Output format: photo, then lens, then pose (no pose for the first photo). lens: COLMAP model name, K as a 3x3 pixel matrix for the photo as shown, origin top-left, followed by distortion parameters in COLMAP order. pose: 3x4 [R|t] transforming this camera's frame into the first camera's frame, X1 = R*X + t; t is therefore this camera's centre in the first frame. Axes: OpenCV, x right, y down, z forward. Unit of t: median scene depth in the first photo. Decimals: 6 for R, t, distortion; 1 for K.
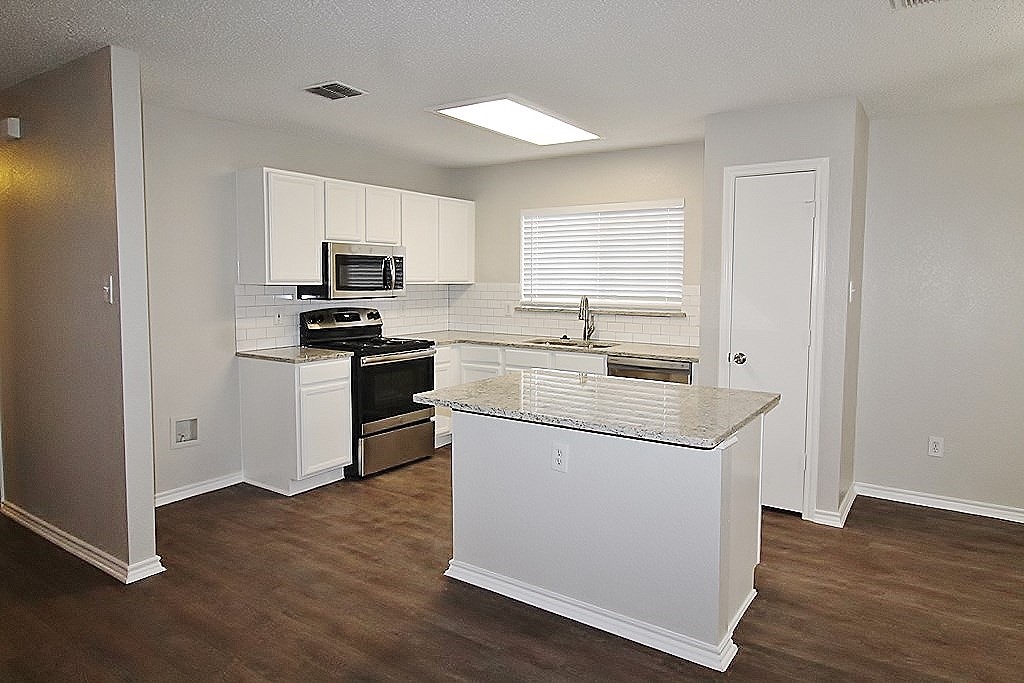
lens RADIAL K [[639.4, 0, 516.4], [0, 639.4, 324.0], [0, 0, 1]] dist [0.002736, 0.001266]
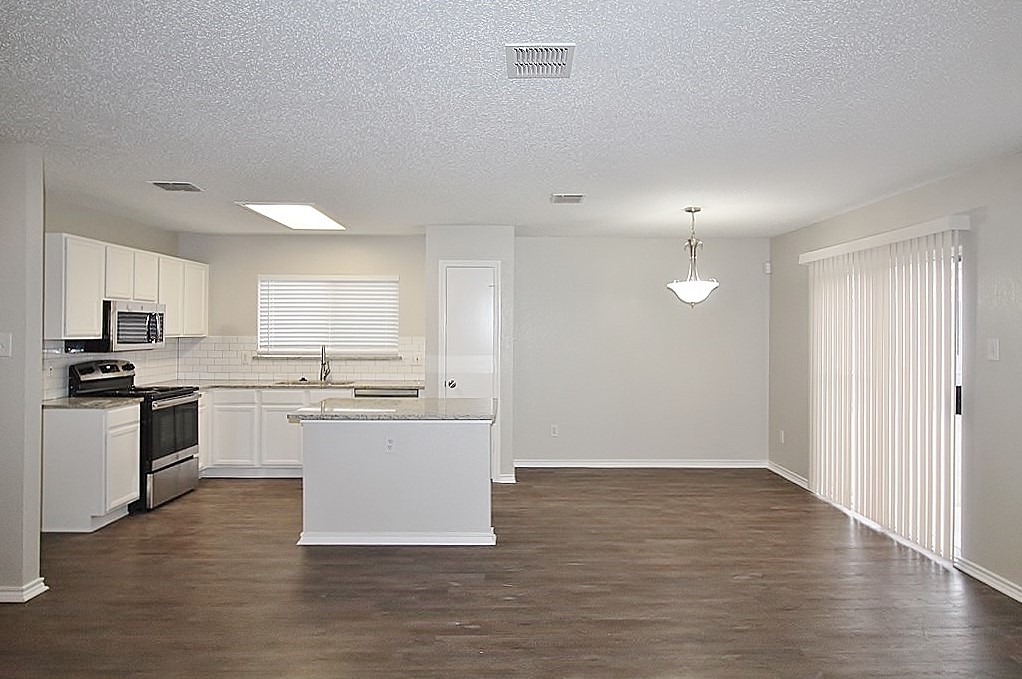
lens RADIAL K [[638.1, 0, 514.7], [0, 638.1, 330.1], [0, 0, 1]] dist [0.002736, 0.001266]
pose [[0.820882, -0.001822, 0.571096, -0.350060], [0.041489, 0.997543, -0.056452, 0.014904], [-0.569589, 0.070035, 0.818940, -0.303666]]
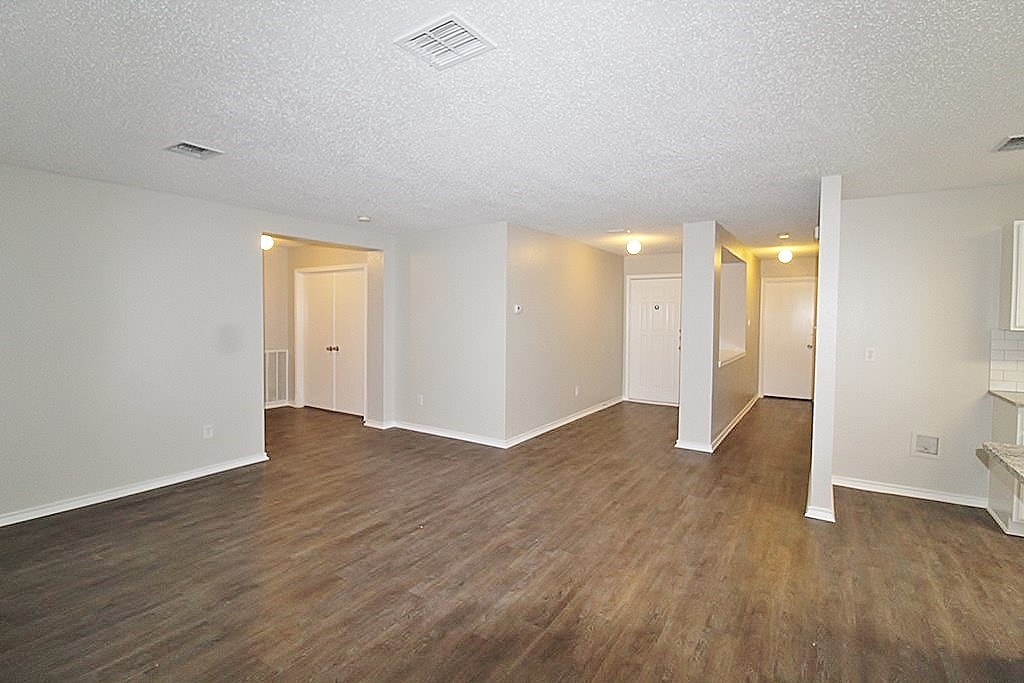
lens RADIAL K [[472.1, 0, 519.4], [0, 472.1, 330.3], [0, 0, 1]] dist [-0.010150, -0.003853]
pose [[0.025136, 0.029670, -0.999244, 0.336163], [-0.083227, 0.996152, 0.027484, -0.014287], [0.996214, 0.082473, 0.027508, 0.148477]]
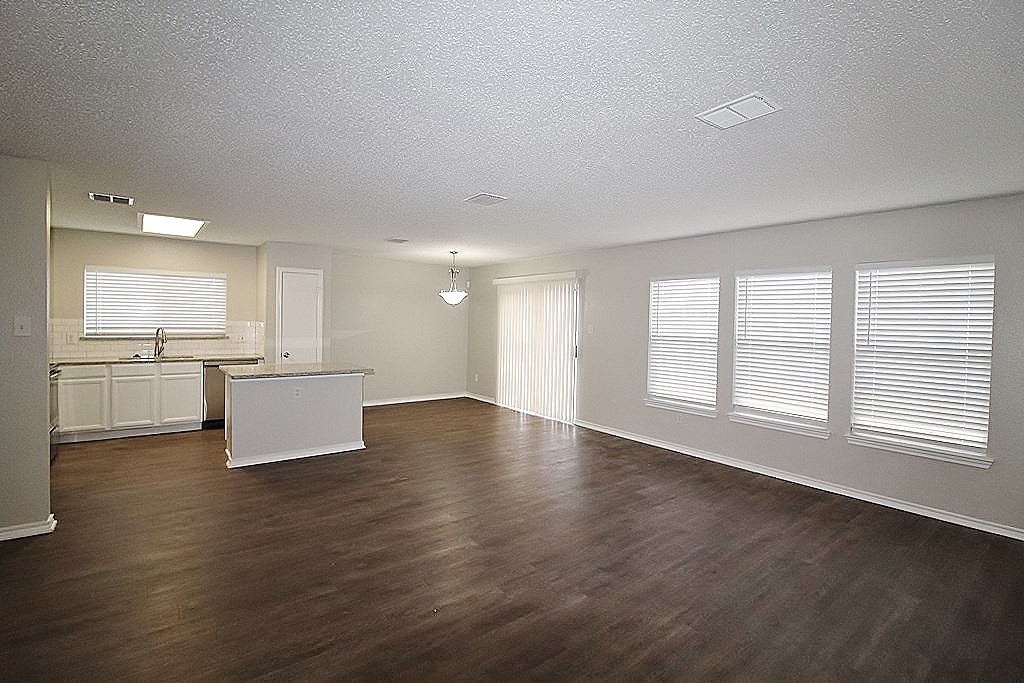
lens RADIAL K [[472.1, 0, 510.4], [0, 472.1, 336.8], [0, 0, 1]] dist [-0.010150, -0.003853]
pose [[0.315047, -0.033453, 0.948486, -0.816263], [0.051420, 0.998512, 0.018137, 0.002087], [-0.947682, 0.043057, 0.316299, -0.208970]]
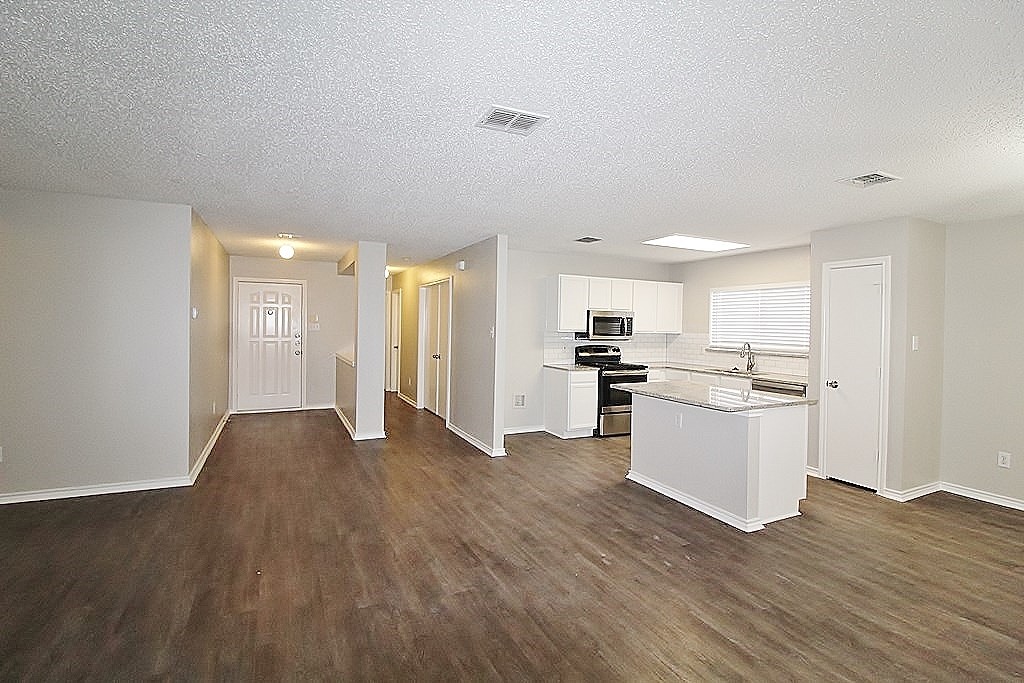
lens RADIAL K [[472.1, 0, 515.0], [0, 472.1, 331.9], [0, 0, 1]] dist [-0.010150, -0.003853]
pose [[0.869979, 0.017224, -0.492787, 0.206501], [-0.049198, 0.997435, -0.051994, 0.021136], [0.490628, 0.069478, 0.868595, -0.329419]]
